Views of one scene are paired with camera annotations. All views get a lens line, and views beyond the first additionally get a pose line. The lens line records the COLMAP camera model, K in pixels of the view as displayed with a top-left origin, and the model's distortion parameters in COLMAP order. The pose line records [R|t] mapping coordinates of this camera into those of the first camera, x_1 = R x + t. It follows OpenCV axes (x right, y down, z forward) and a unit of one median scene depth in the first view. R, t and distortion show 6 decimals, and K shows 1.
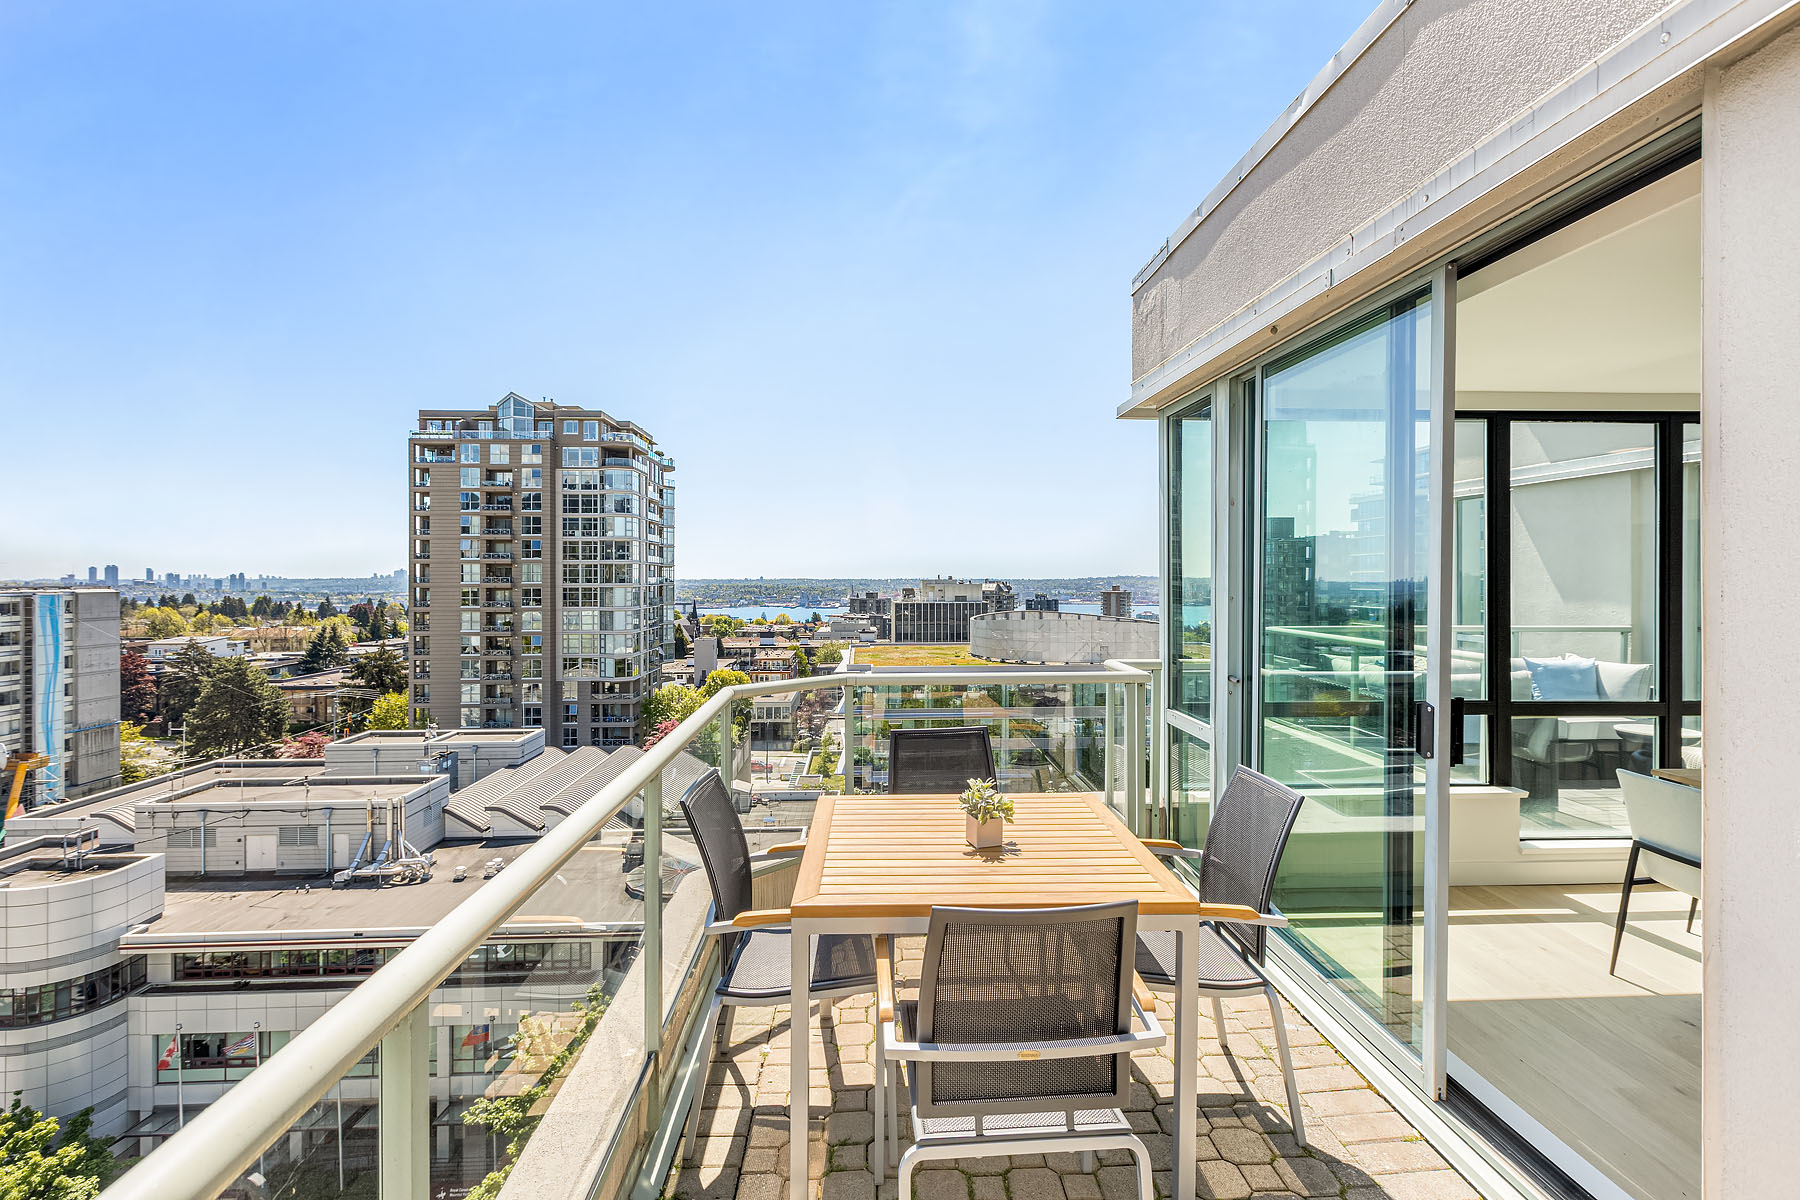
lens RADIAL K [[845.9, 0, 886.1], [0, 845.9, 584.9], [0, 0, 1]] dist [0.000960, 0.000171]
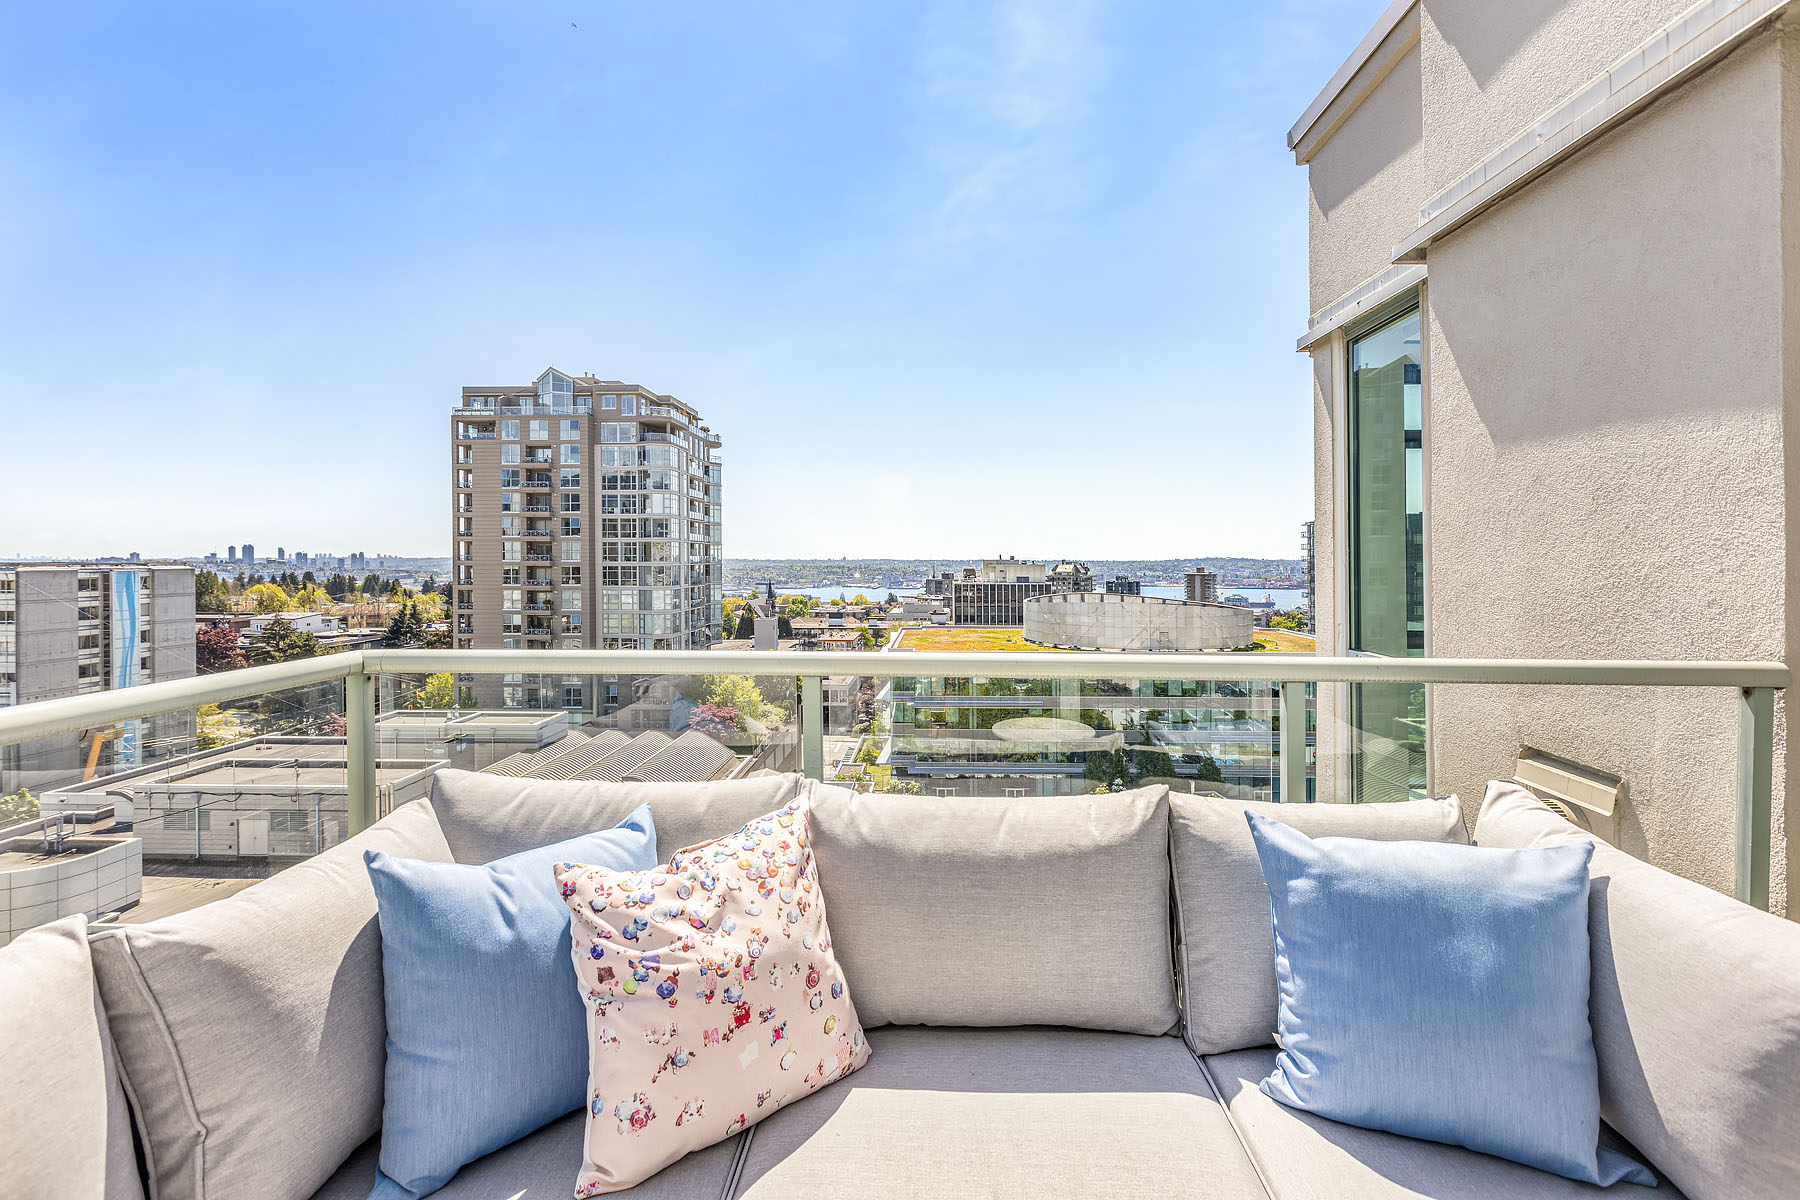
lens RADIAL K [[826.8, 0, 917.9], [0, 826.8, 559.8], [0, 0, 1]] dist [0.010996, 0.000063]
pose [[0.996165, 0.003523, -0.087421, 0.066264], [-0.004254, 0.999958, -0.008176, 0.002282], [0.087389, 0.008516, 0.996138, 0.075314]]
